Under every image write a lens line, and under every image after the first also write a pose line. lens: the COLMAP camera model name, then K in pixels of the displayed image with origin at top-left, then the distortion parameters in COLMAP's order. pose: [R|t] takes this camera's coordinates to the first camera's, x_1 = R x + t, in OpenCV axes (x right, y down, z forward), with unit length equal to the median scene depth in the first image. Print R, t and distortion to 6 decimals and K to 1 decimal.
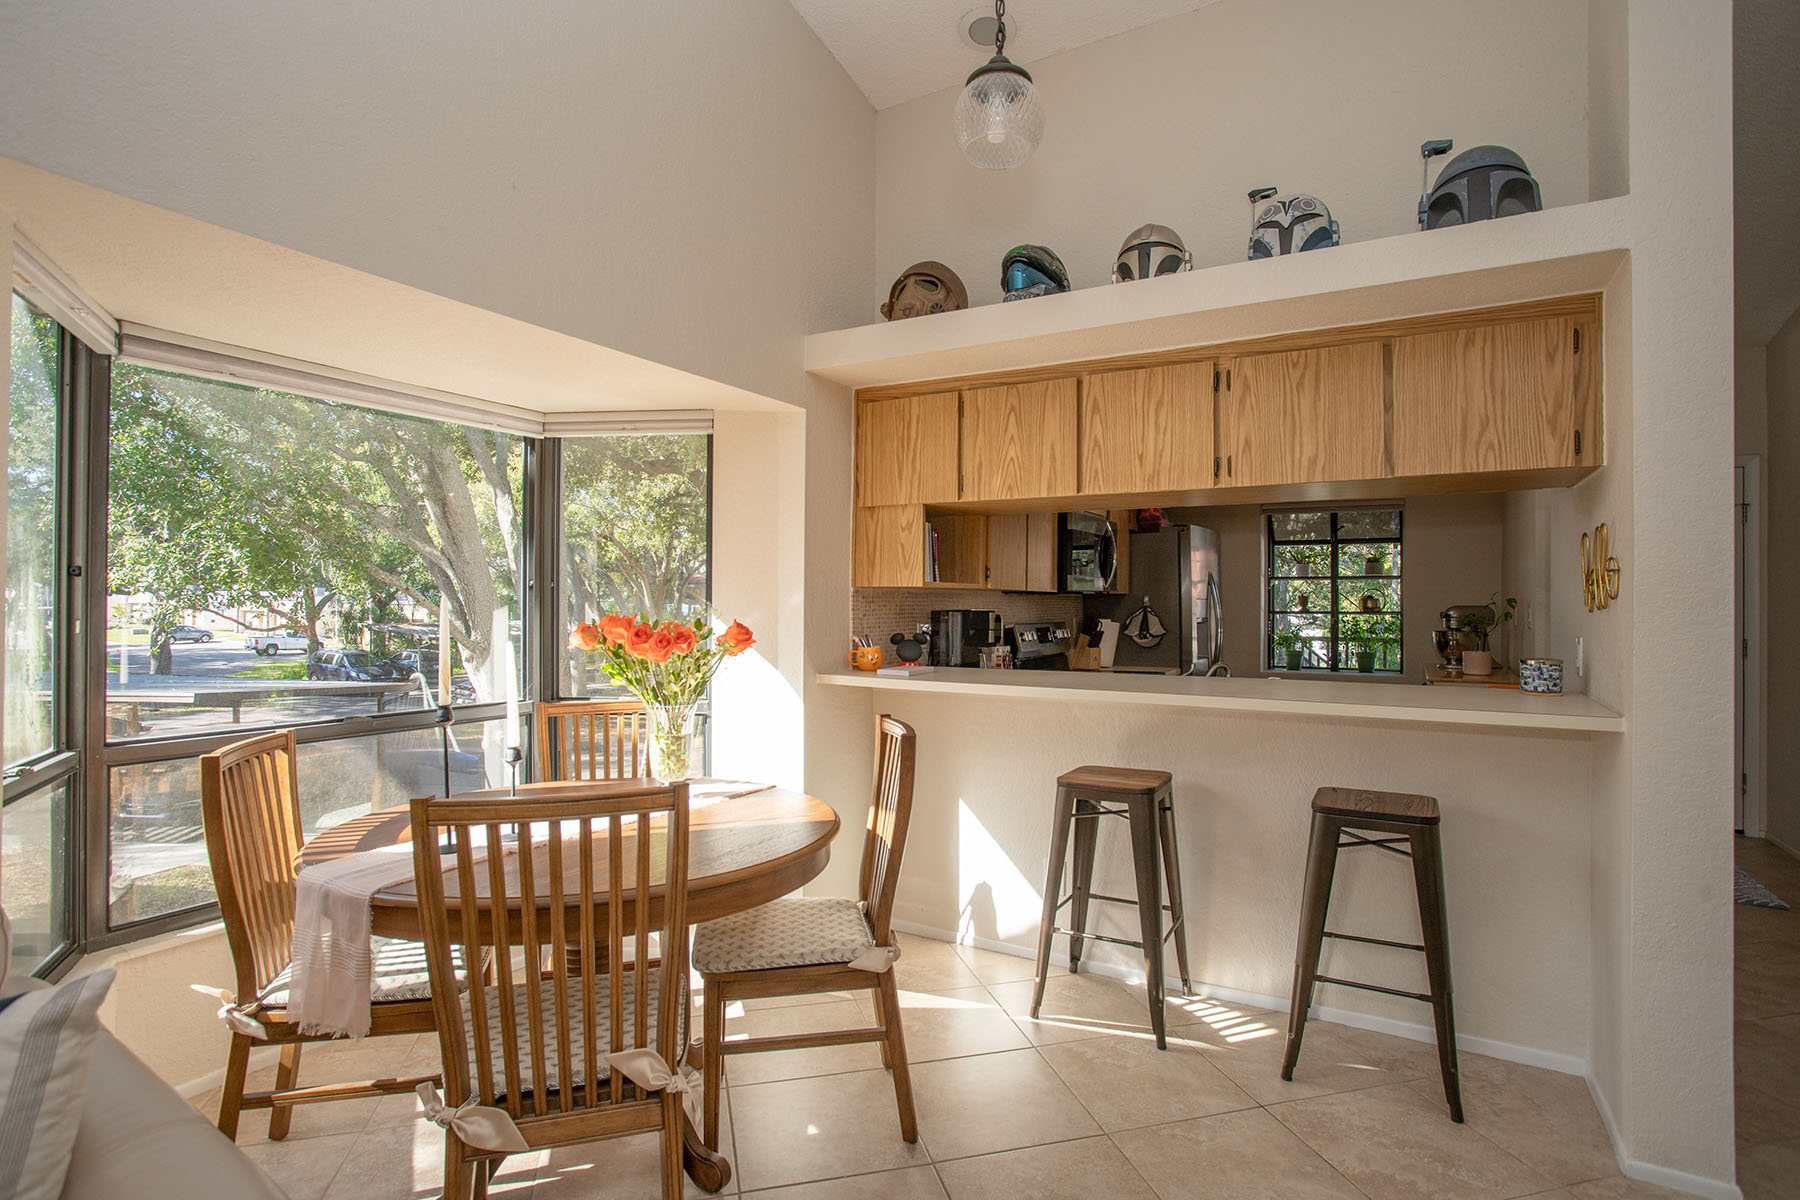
lens RADIAL K [[892.9, 0, 897.9], [0, 892.9, 591.3], [0, 0, 1]] dist [-0.061729, 0.025768]
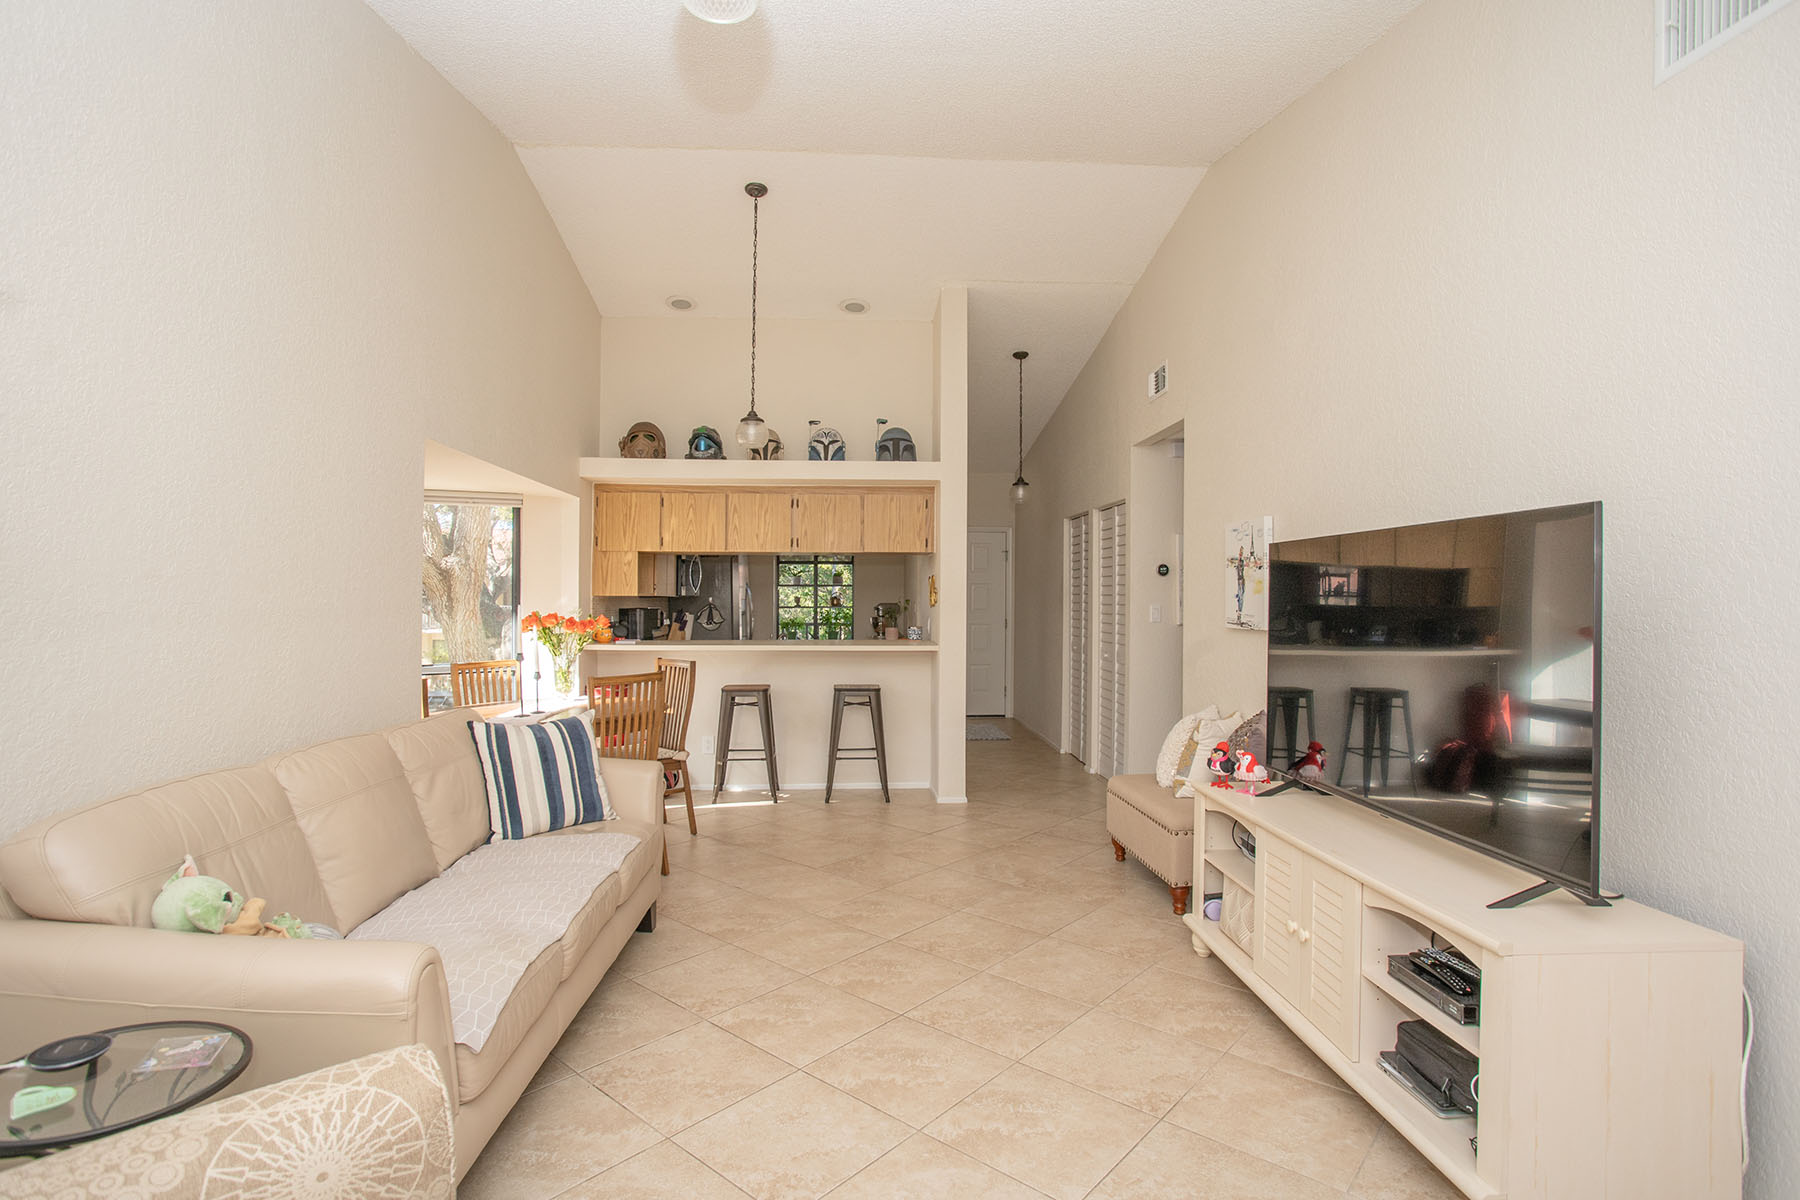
lens RADIAL K [[892.9, 0, 897.9], [0, 892.9, 591.3], [0, 0, 1]] dist [-0.061729, 0.025768]
pose [[0.828152, 0.001711, 0.560500, -0.594292], [-0.005584, 0.999971, 0.005197, -0.028735], [-0.560475, -0.007434, 0.828138, -0.880559]]
